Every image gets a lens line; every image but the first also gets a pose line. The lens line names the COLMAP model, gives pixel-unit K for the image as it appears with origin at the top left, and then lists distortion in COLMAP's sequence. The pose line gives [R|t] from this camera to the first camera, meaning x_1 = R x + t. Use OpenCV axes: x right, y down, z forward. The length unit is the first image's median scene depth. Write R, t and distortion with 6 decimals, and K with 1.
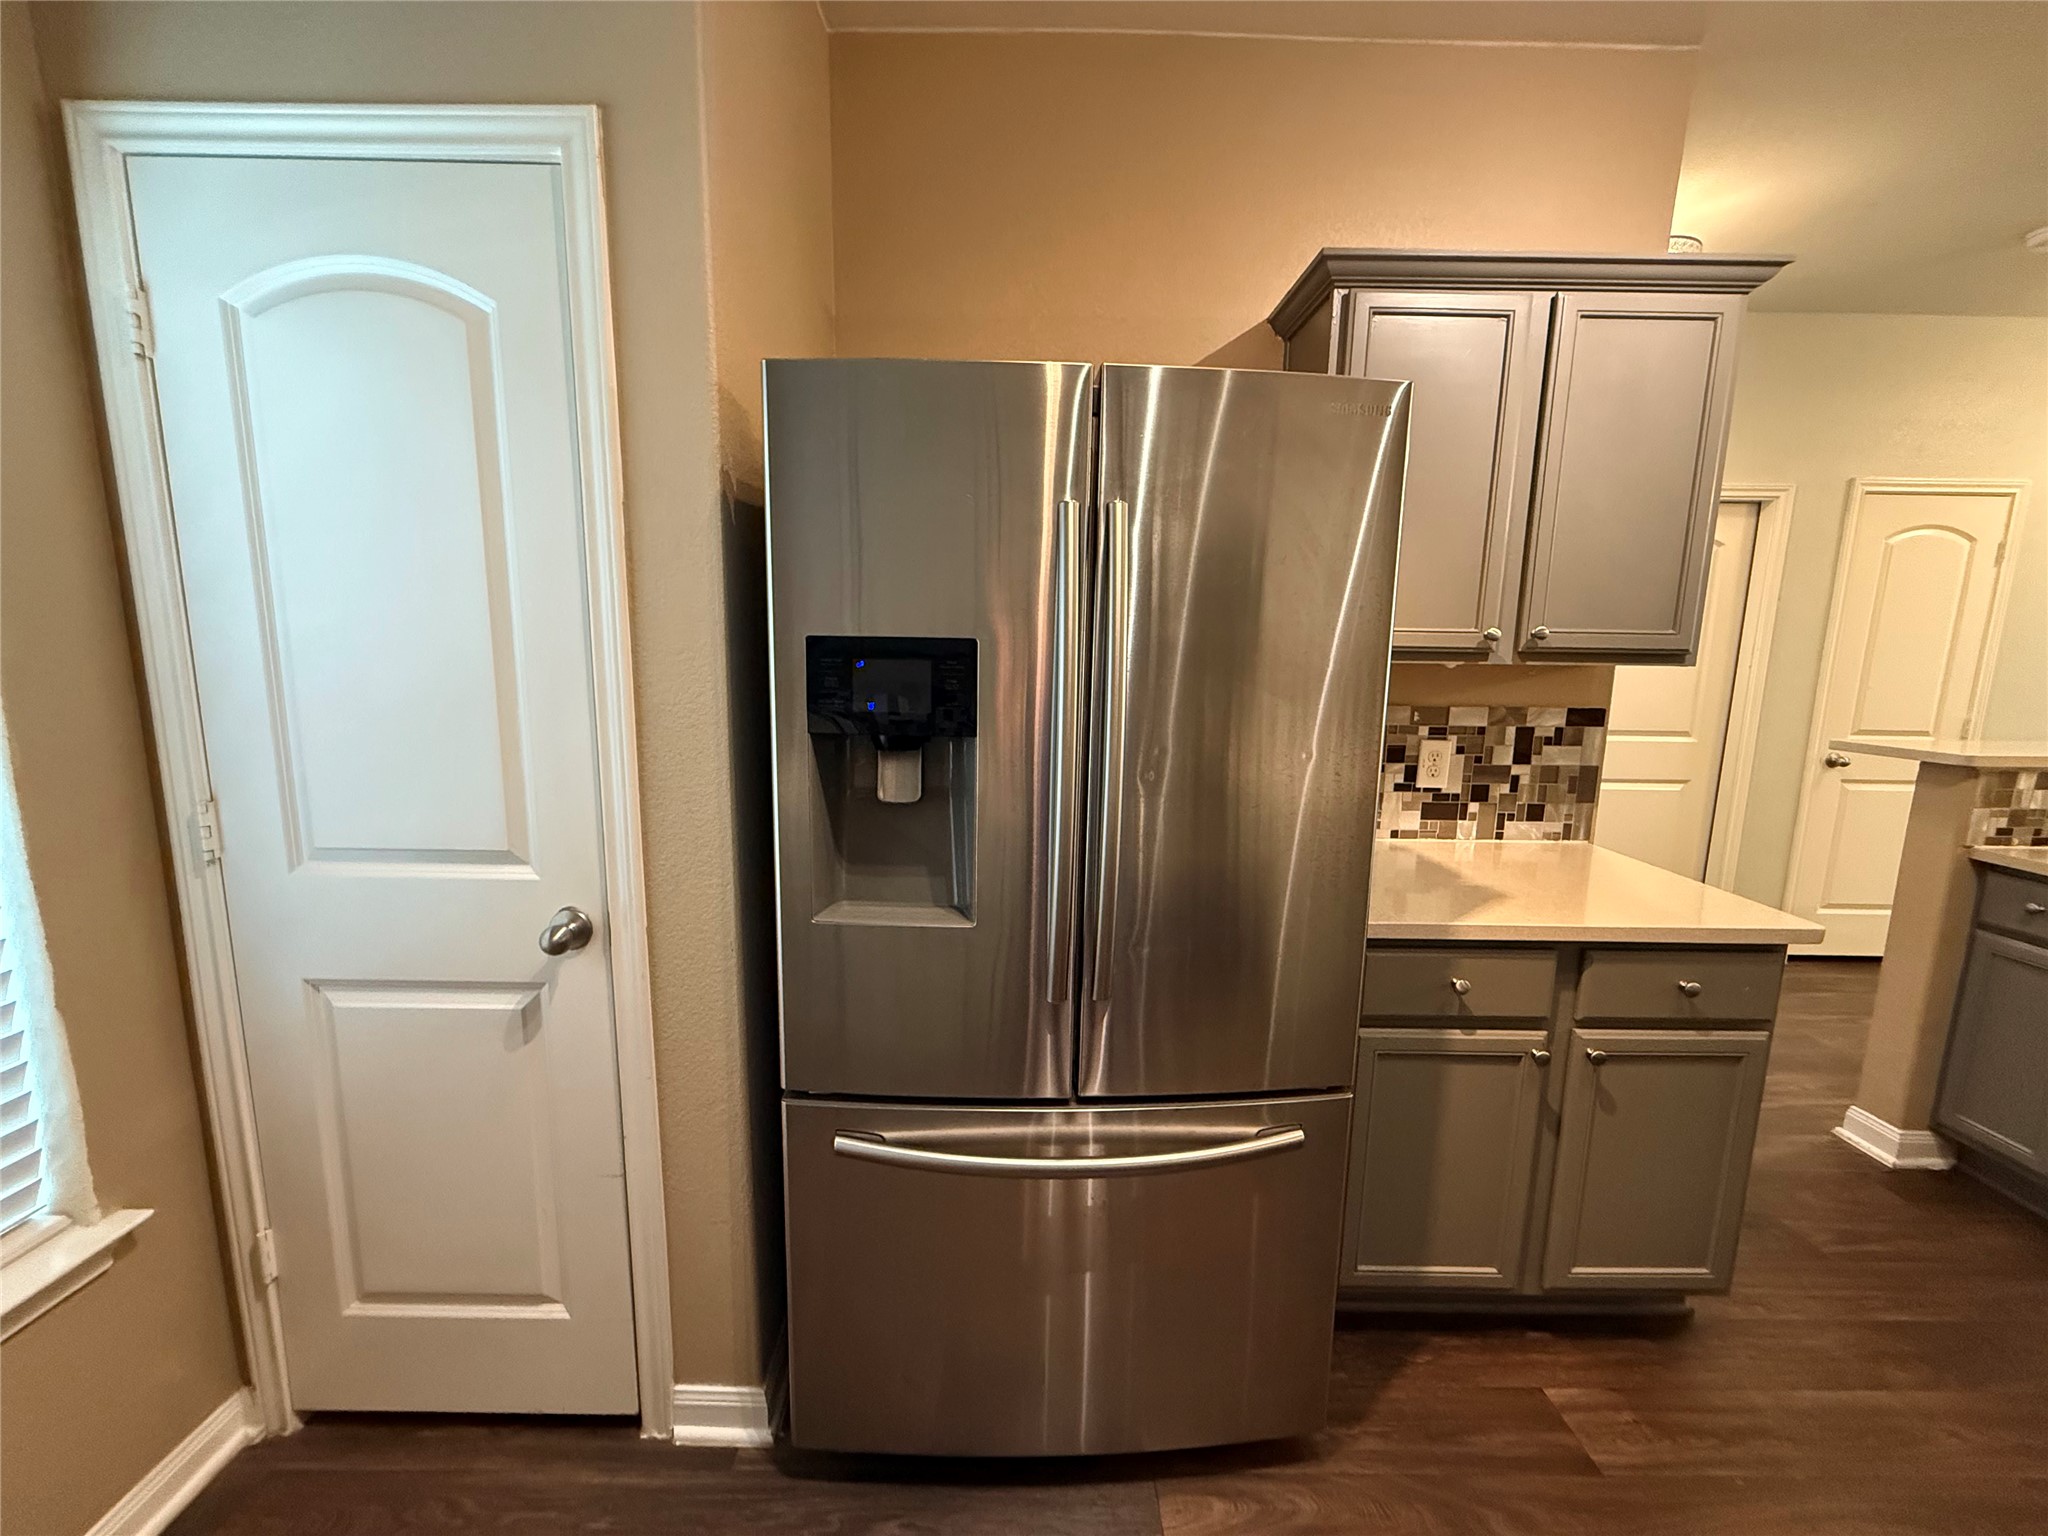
lens RADIAL K [[813.3, 0, 1019.6], [0, 813.3, 767.0], [0, 0, 1]] dist [0.001420, 0.000139]
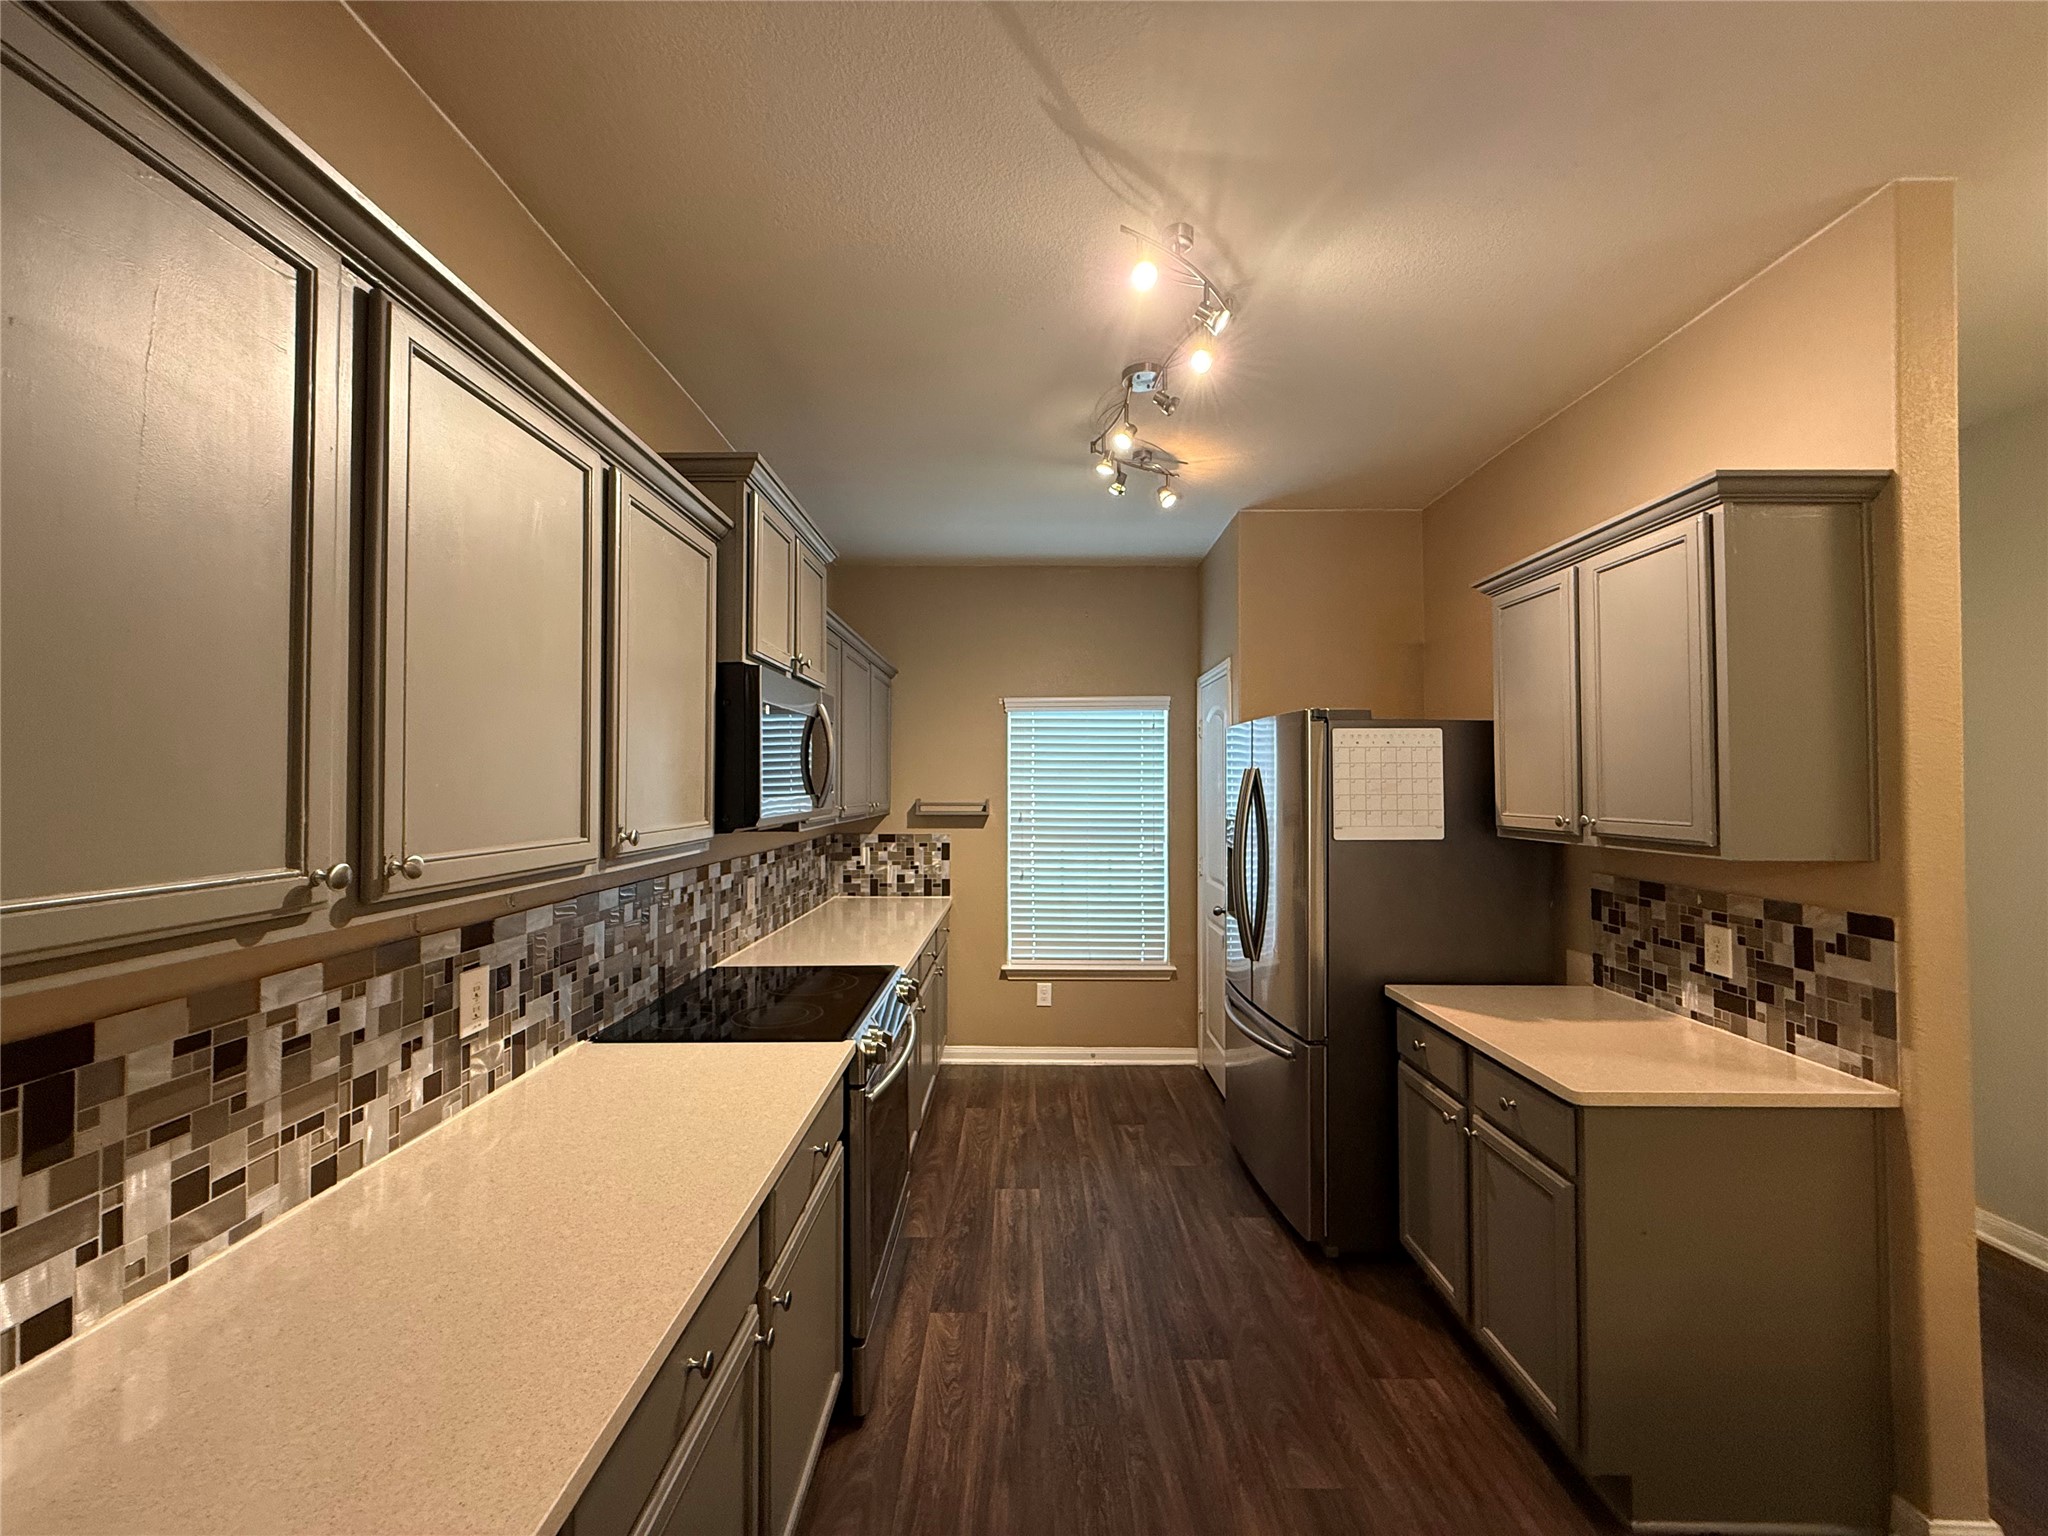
lens RADIAL K [[813.3, 0, 1019.6], [0, 813.3, 767.0], [0, 0, 1]] dist [0.001420, 0.000139]
pose [[-0.007160, -0.038655, -0.999227, 1.509138], [-0.153702, 0.987421, -0.037097, -0.056456], [0.988091, 0.153318, -0.013011, 0.139981]]
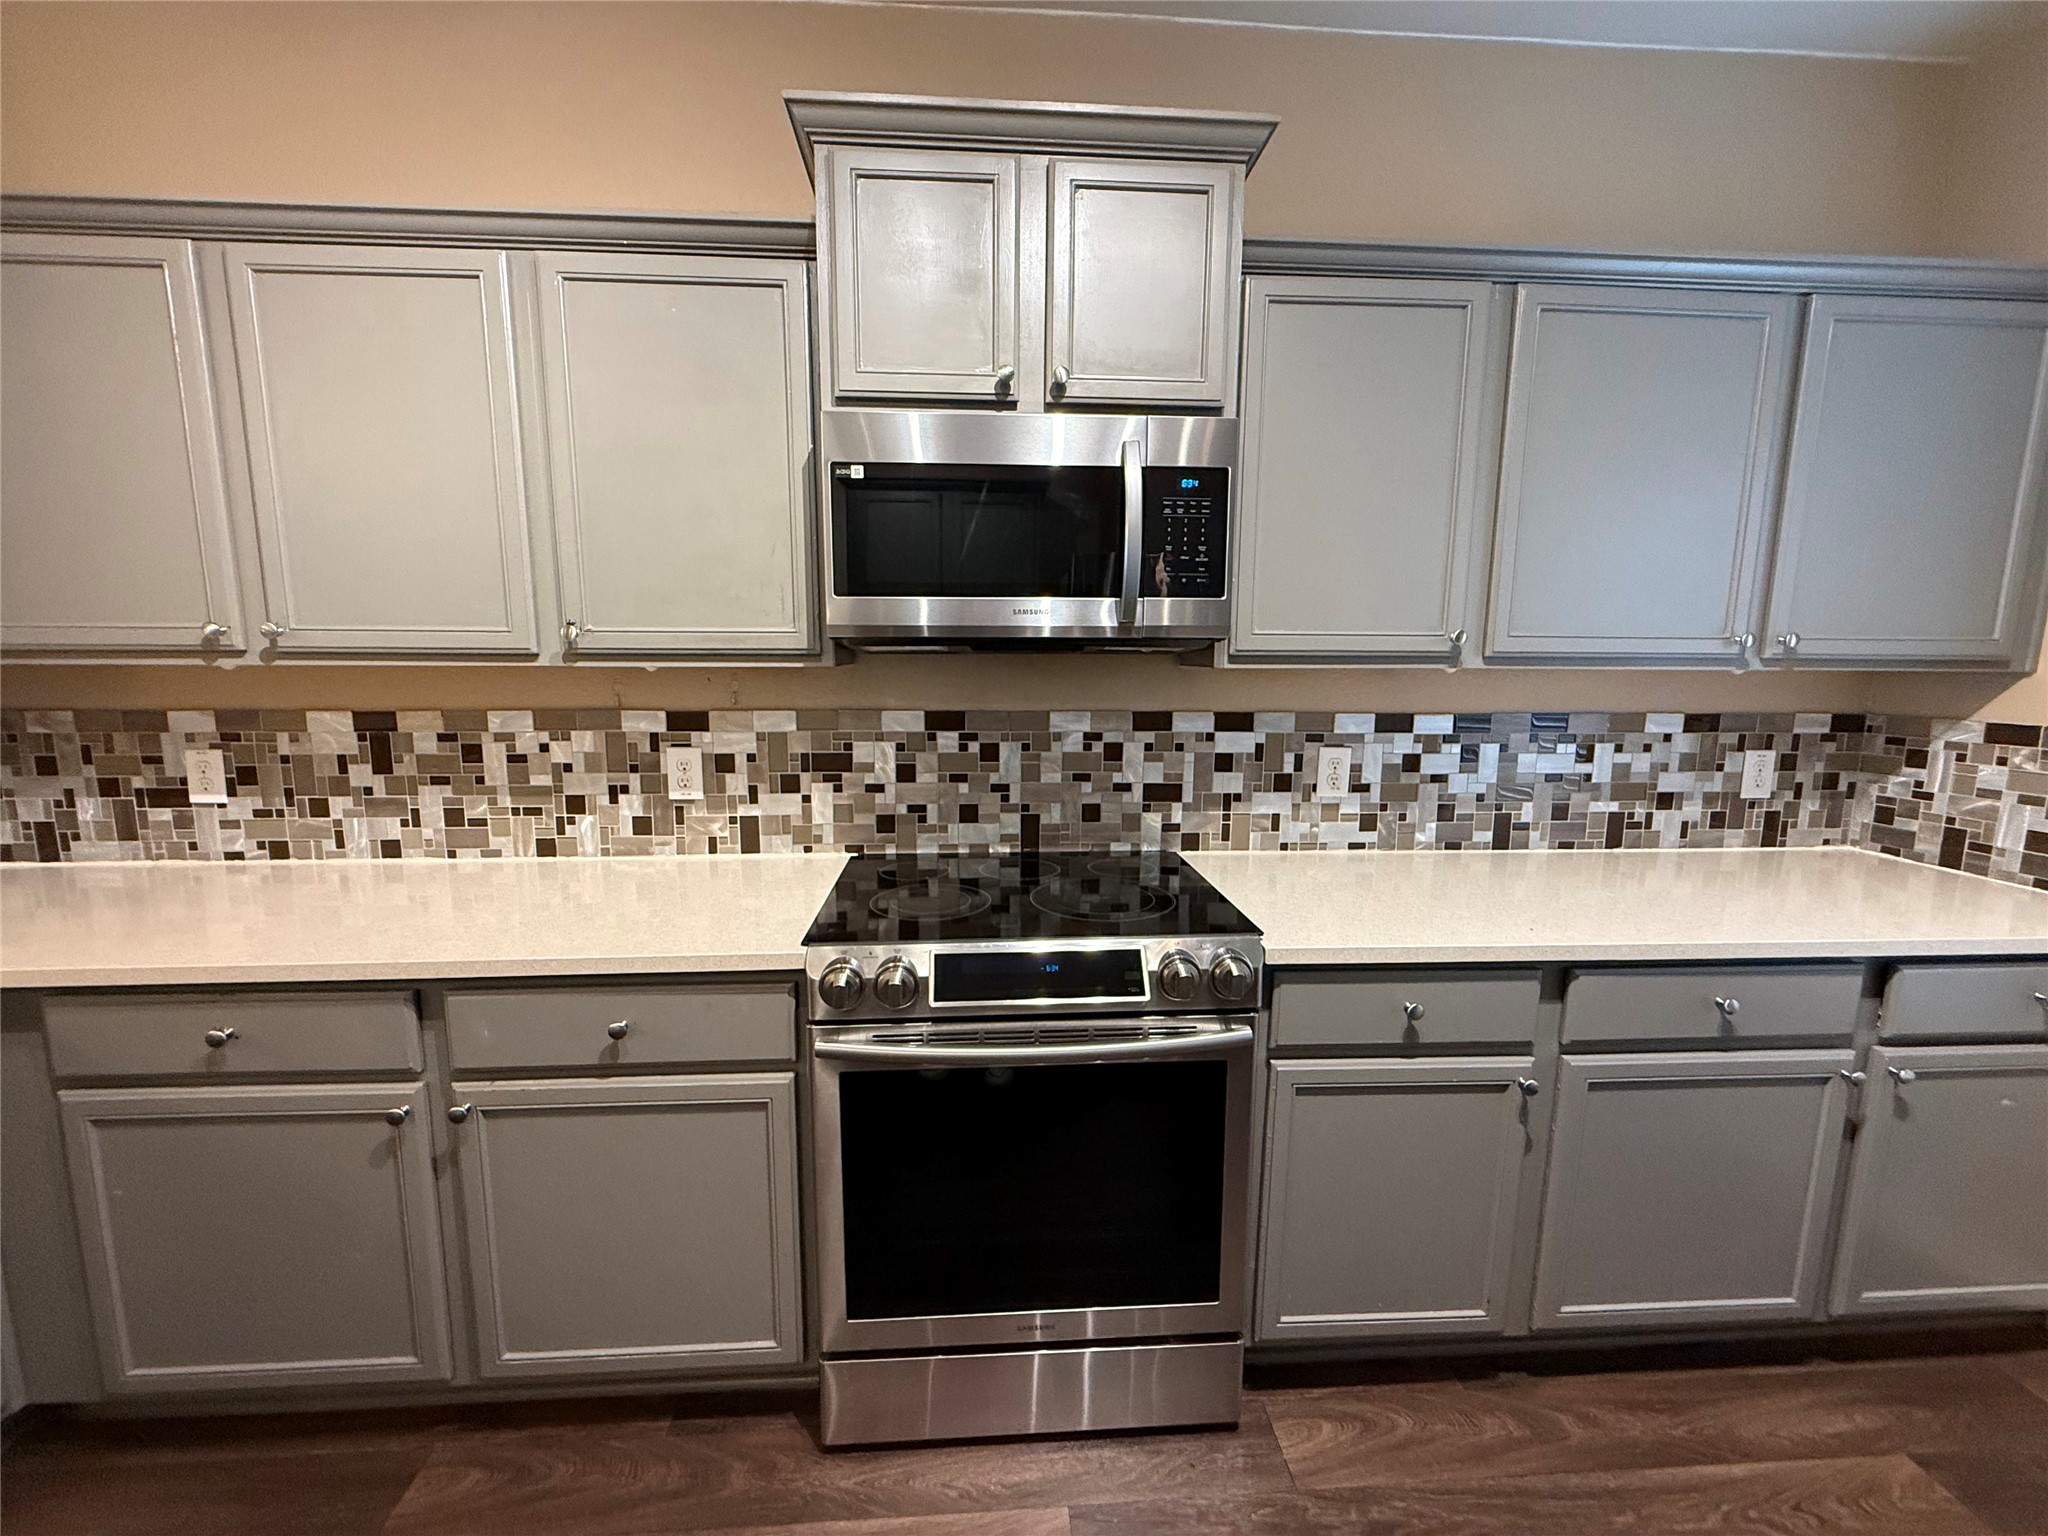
lens RADIAL K [[813.3, 0, 1019.6], [0, 813.3, 767.0], [0, 0, 1]] dist [0.001420, 0.000139]
pose [[-0.997717, -0.012734, -0.066329, 0.457623], [-0.031461, 0.956637, 0.289579, -0.078262], [0.059766, 0.291005, -0.954853, 0.555633]]
